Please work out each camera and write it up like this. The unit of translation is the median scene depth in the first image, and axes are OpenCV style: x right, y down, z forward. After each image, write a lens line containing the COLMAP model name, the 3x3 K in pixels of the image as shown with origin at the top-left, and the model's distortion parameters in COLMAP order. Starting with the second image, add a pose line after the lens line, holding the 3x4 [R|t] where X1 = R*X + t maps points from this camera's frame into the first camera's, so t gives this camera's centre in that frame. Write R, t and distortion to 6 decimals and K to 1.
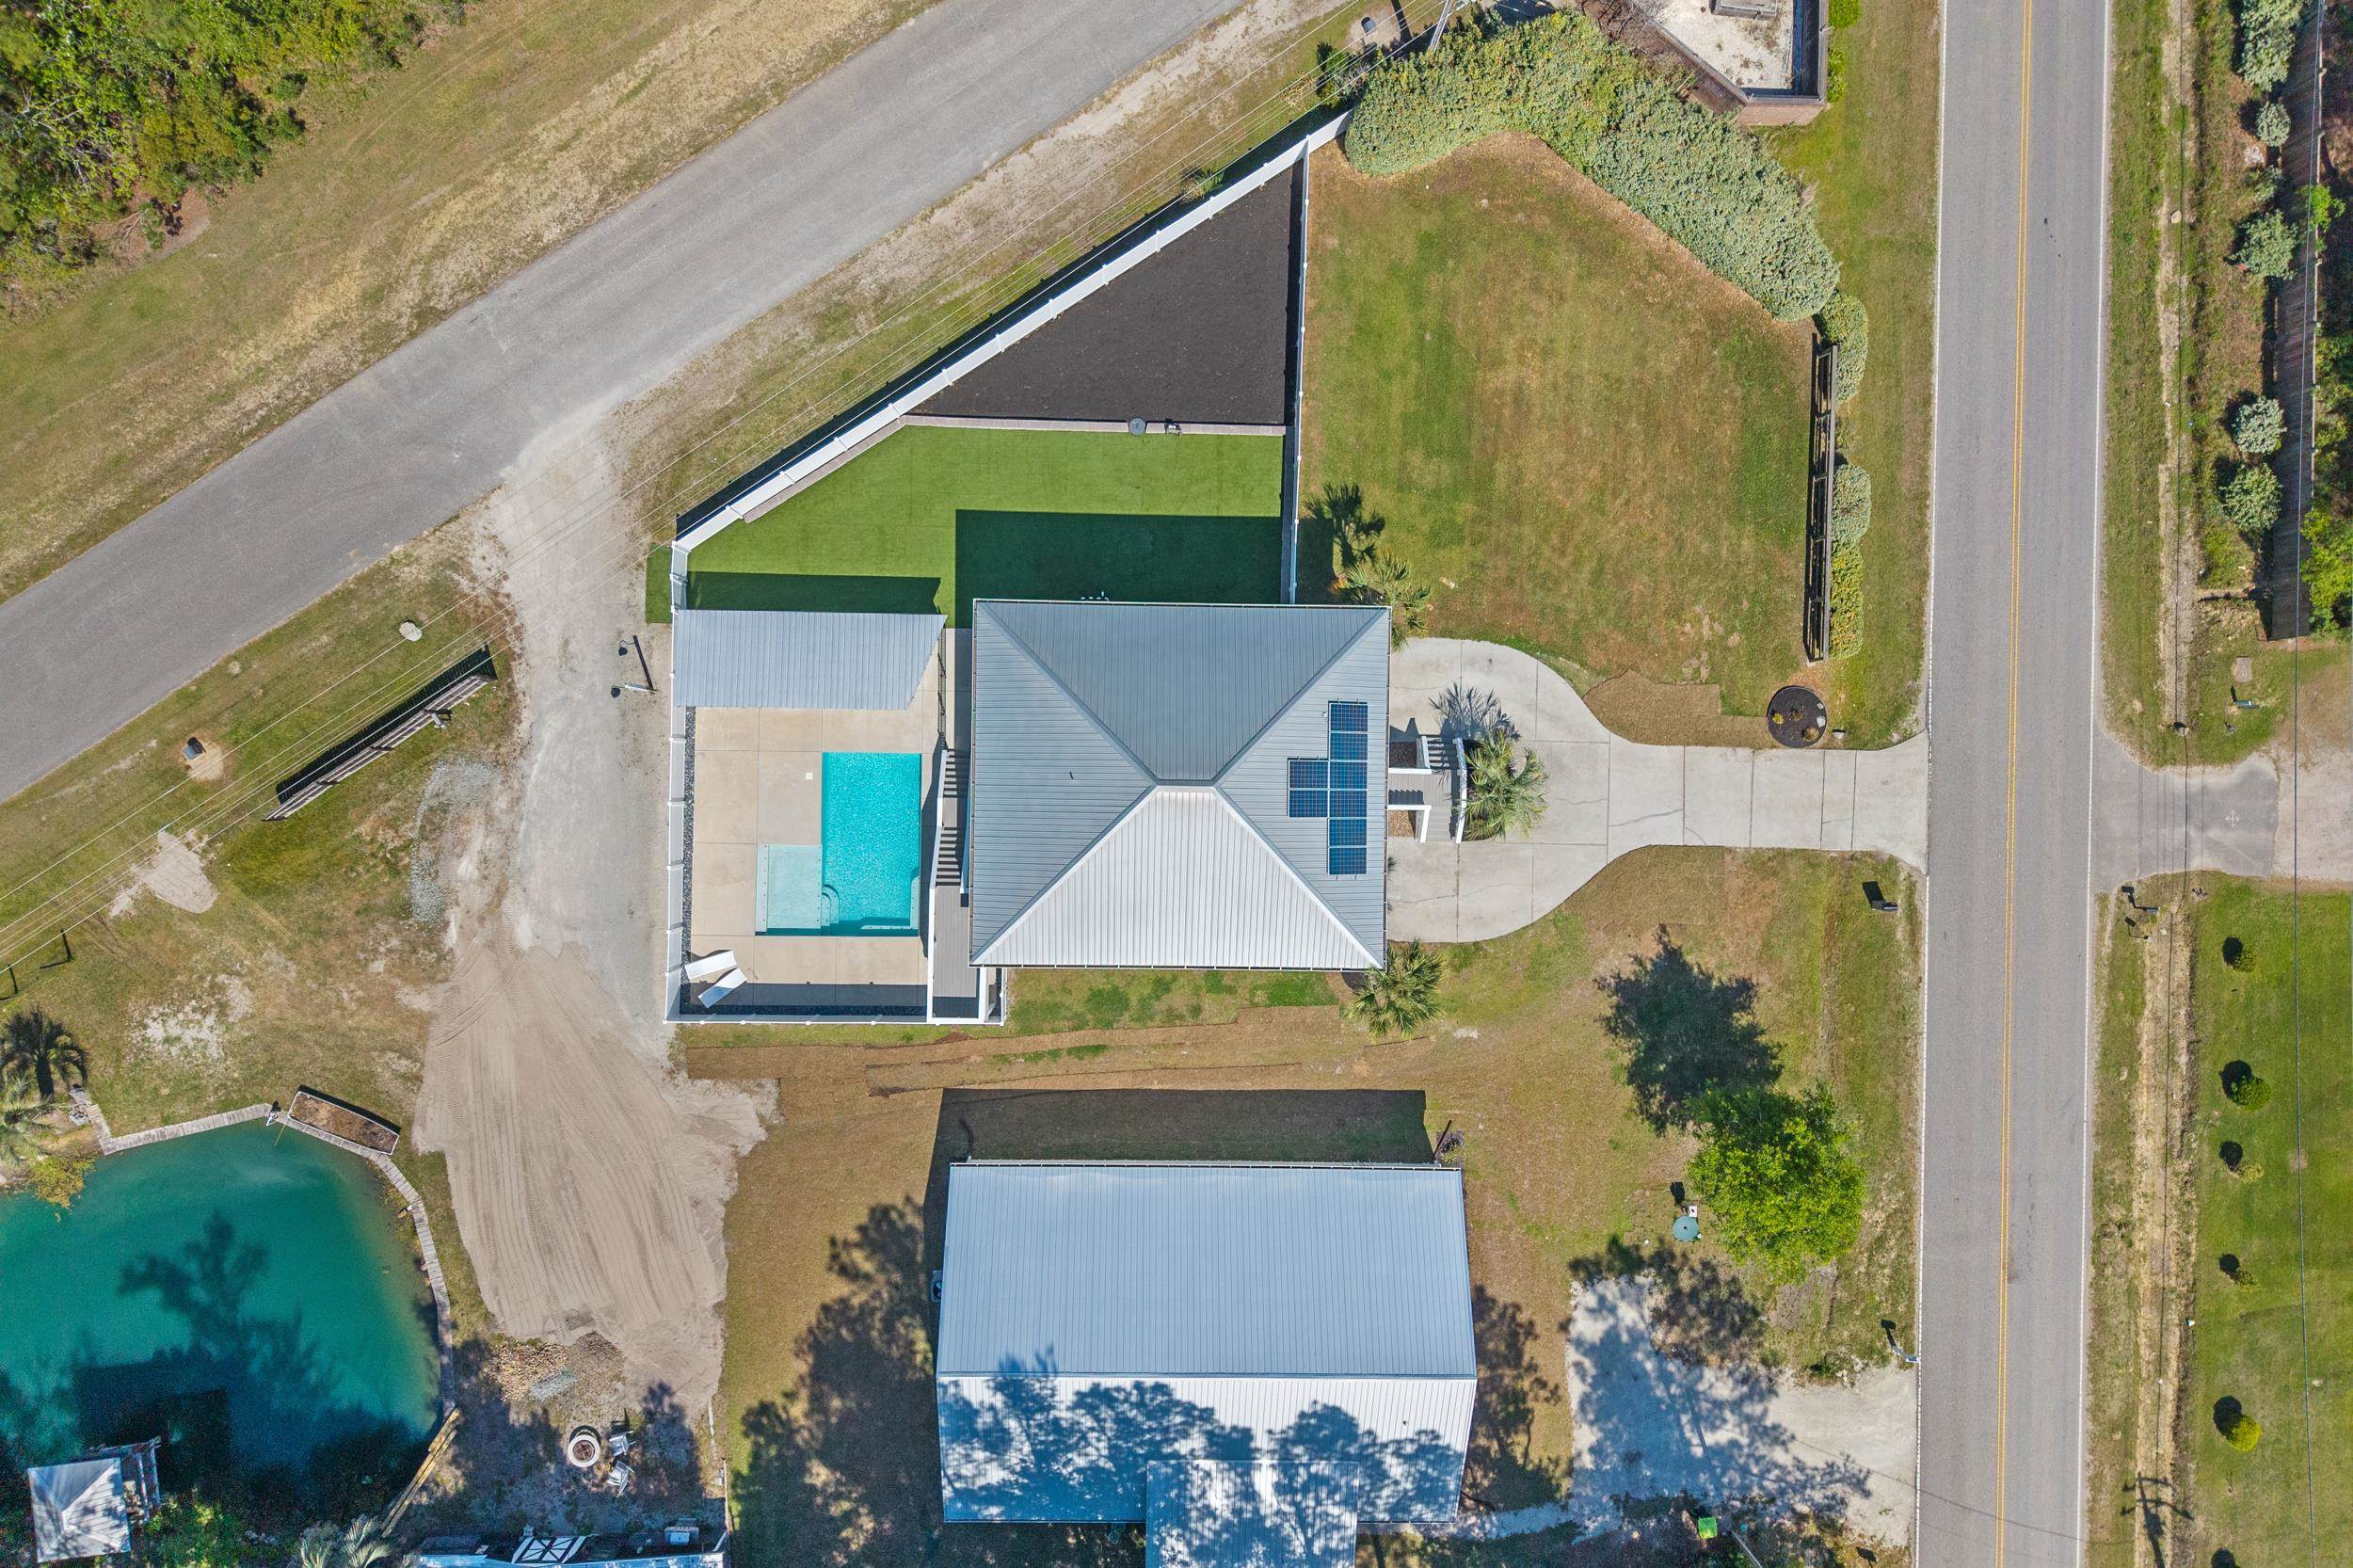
lens RADIAL K [[1595.7, 0, 1103.8], [0, 1595.7, 780.5], [0, 0, 1]] dist [0.011309, 0.001223]
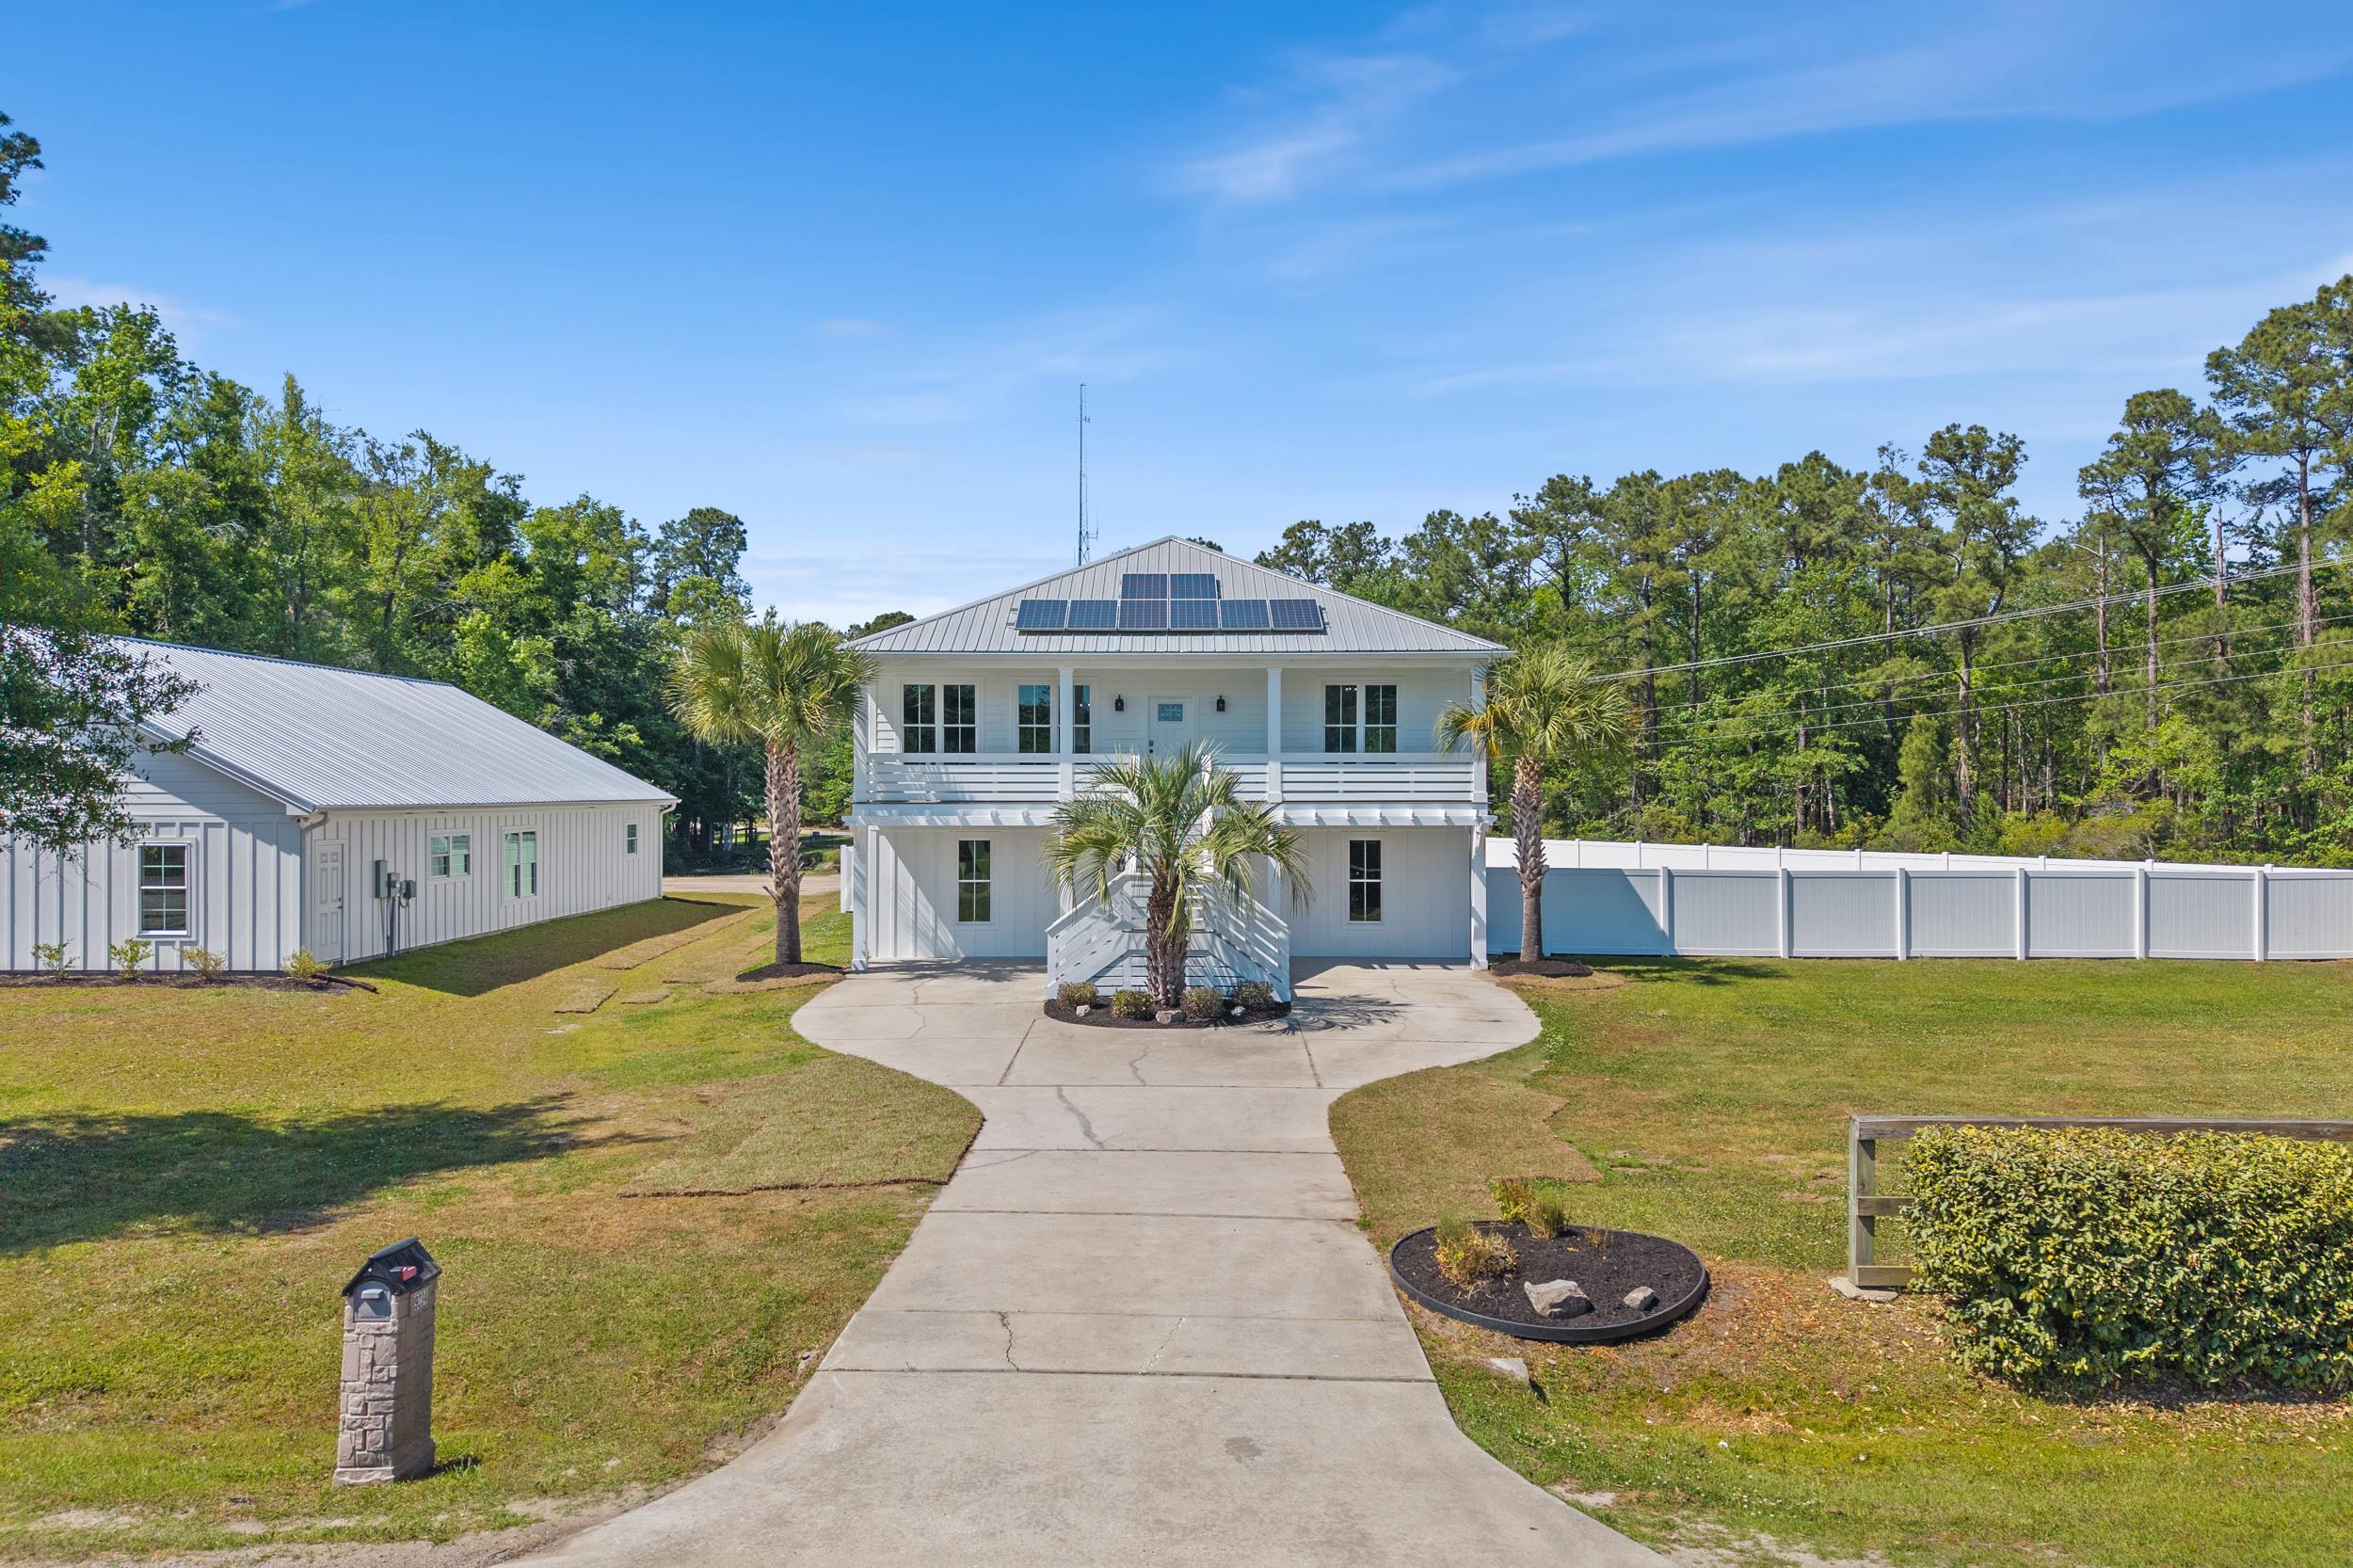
lens RADIAL K [[1613.7, 0, 1184.1], [0, 1613.7, 780.3], [0, 0, 1]] dist [0.021103, -0.004547]
pose [[0.025657, -0.035922, -0.999025, 0.648512], [-0.999575, -0.014752, -0.025140, 0.012133], [-0.013834, 0.999246, -0.036285, 0.969045]]
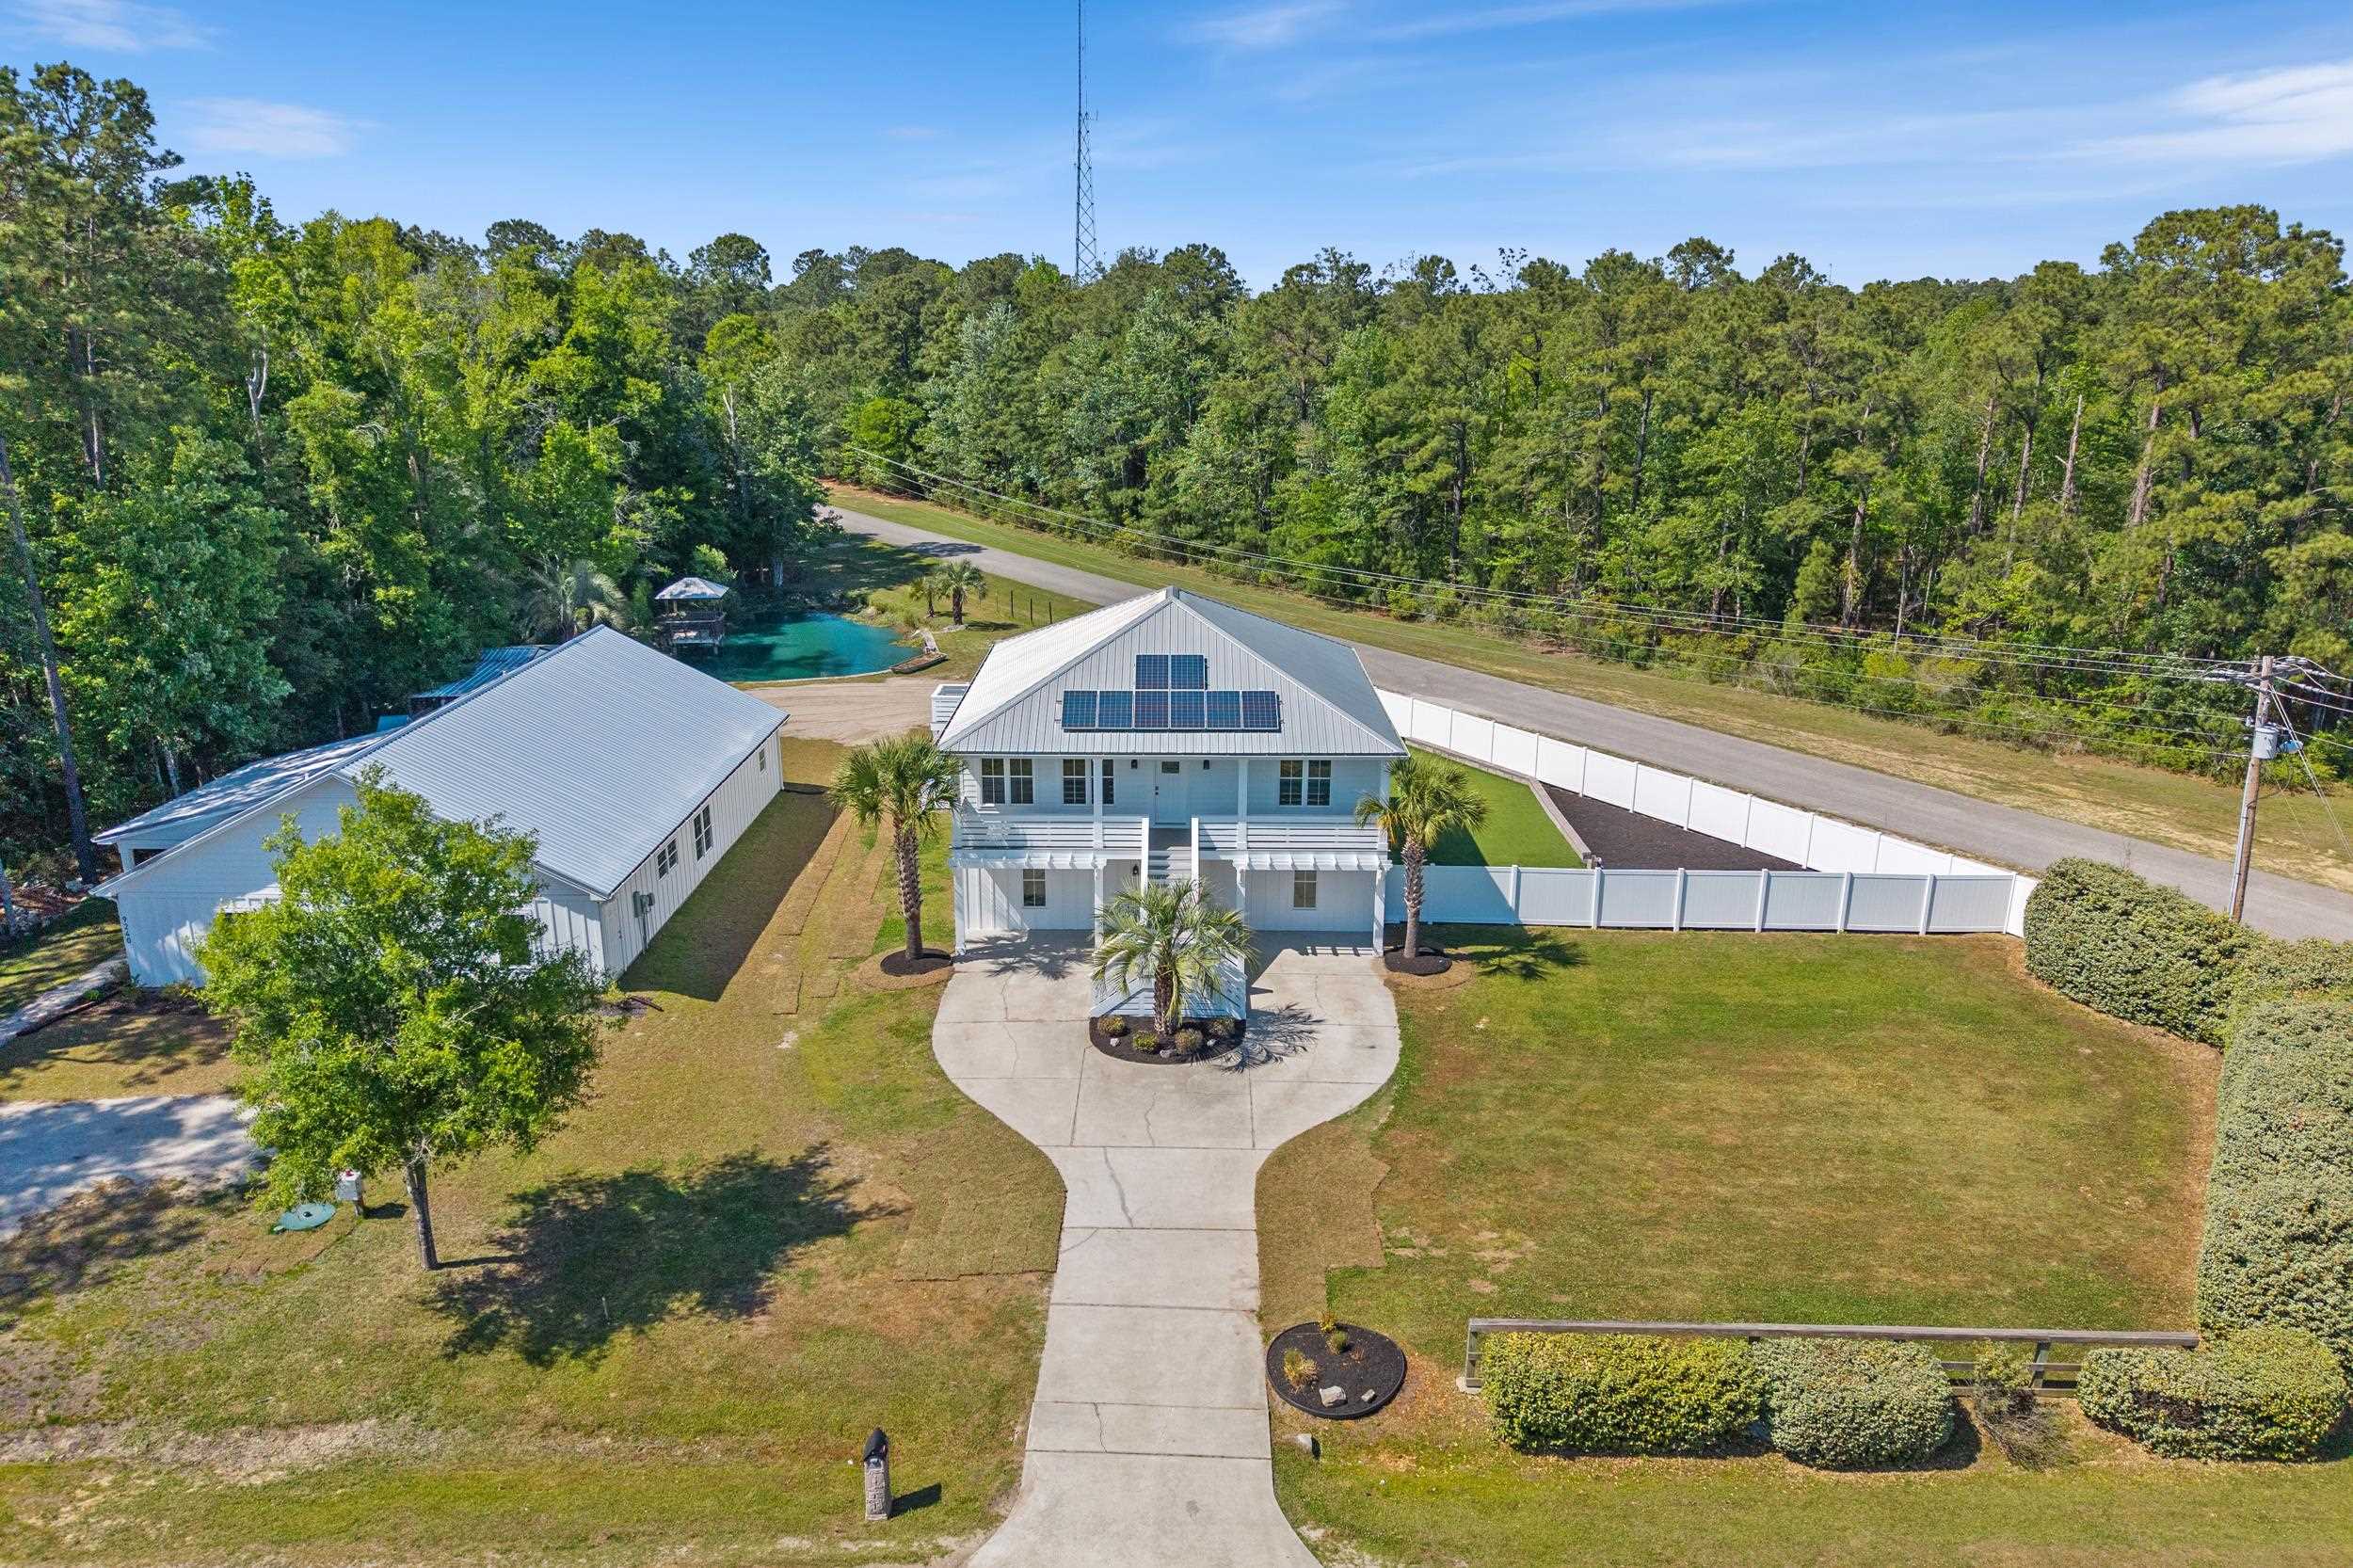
lens RADIAL K [[1591.6, 0, 1176.4], [0, 1591.6, 832.3], [0, 0, 1]] dist [0.027448, -0.001043]
pose [[0.018666, 0.274321, -0.961457, 0.833884], [-0.999646, -0.013102, -0.023146, 0.017519], [-0.018946, 0.961549, 0.273980, 0.755945]]
